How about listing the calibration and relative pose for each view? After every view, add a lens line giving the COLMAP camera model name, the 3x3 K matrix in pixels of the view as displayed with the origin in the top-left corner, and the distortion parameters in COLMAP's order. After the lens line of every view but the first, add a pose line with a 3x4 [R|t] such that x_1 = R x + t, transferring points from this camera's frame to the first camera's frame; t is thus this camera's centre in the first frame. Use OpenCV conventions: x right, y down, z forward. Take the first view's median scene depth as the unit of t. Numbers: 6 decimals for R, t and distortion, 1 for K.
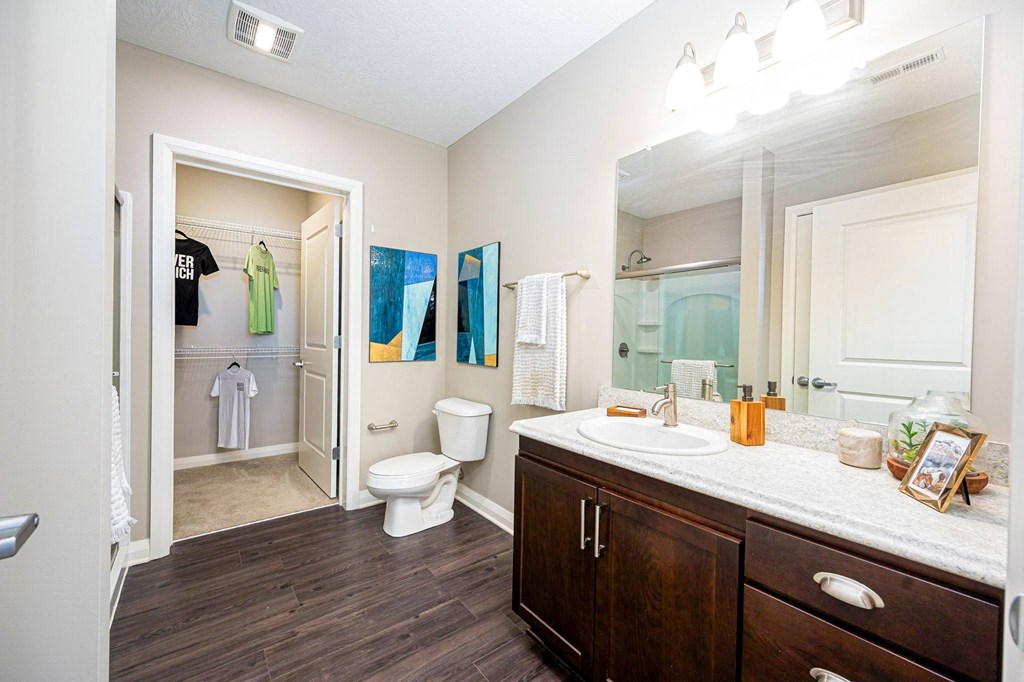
lens RADIAL K [[404.5, 0, 510.3], [0, 404.5, 338.9], [0, 0, 1]] dist [-0.001356, -0.000704]
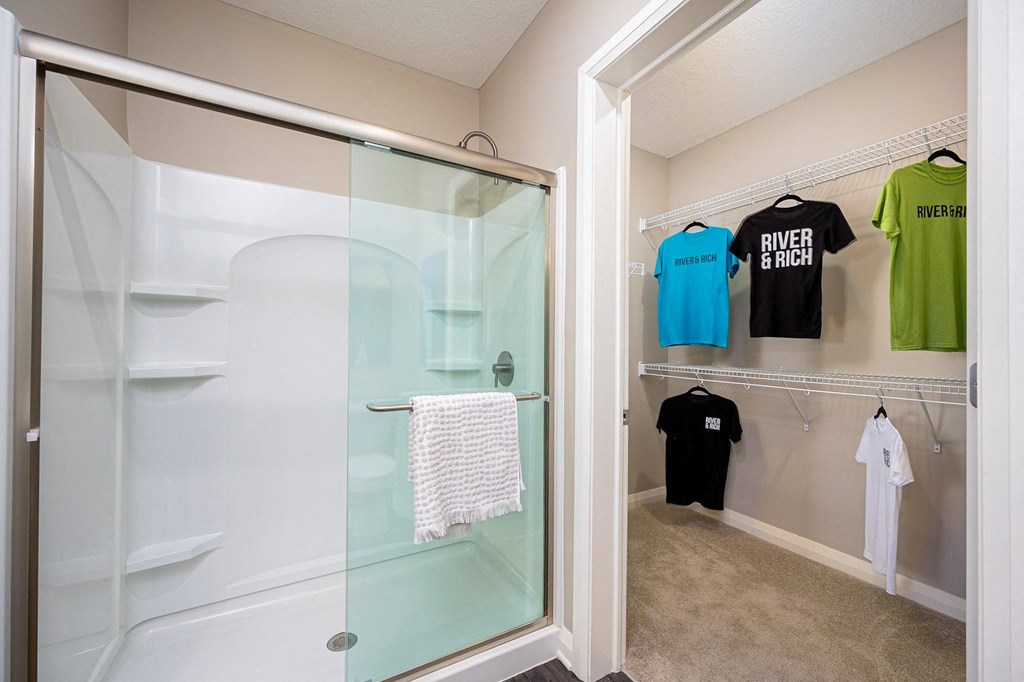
lens RADIAL K [[404.5, 0, 510.3], [0, 404.5, 338.9], [0, 0, 1]] dist [-0.001356, -0.000704]
pose [[-0.138064, -0.024256, -0.990126, -0.106334], [-0.023104, 0.999507, -0.021264, -0.007879], [0.990154, 0.019940, -0.138556, 0.631320]]
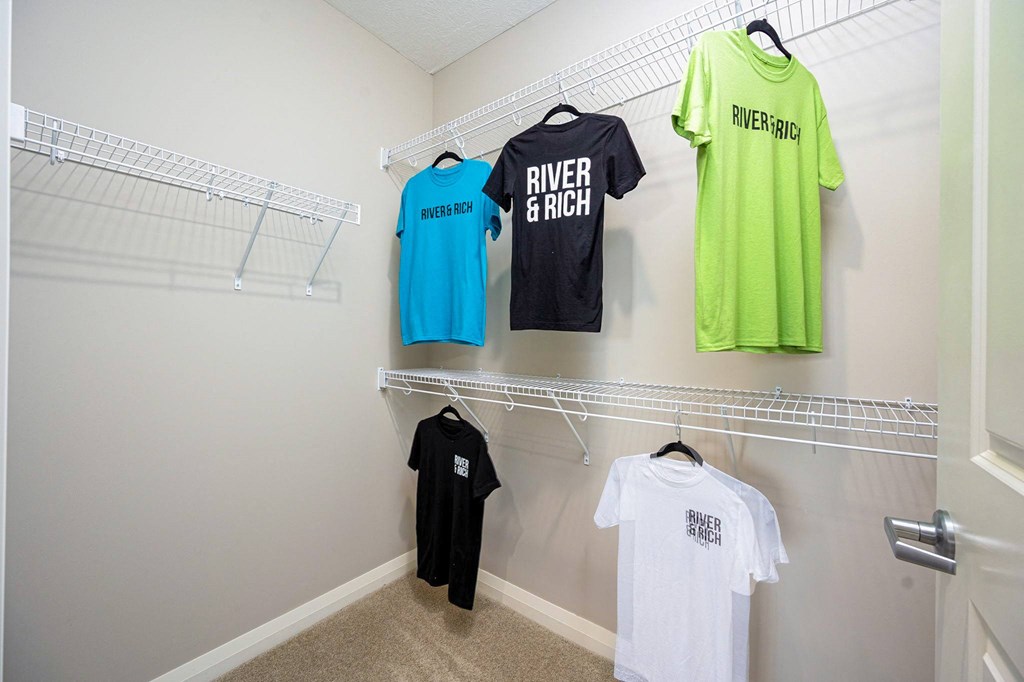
lens RADIAL K [[404.5, 0, 510.3], [0, 404.5, 338.9], [0, 0, 1]] dist [-0.001356, -0.000704]
pose [[0.251670, -0.012598, -0.967731, -0.425619], [-0.017132, 0.999701, -0.017470, -0.017144], [0.967661, 0.020976, 0.251379, 0.832183]]
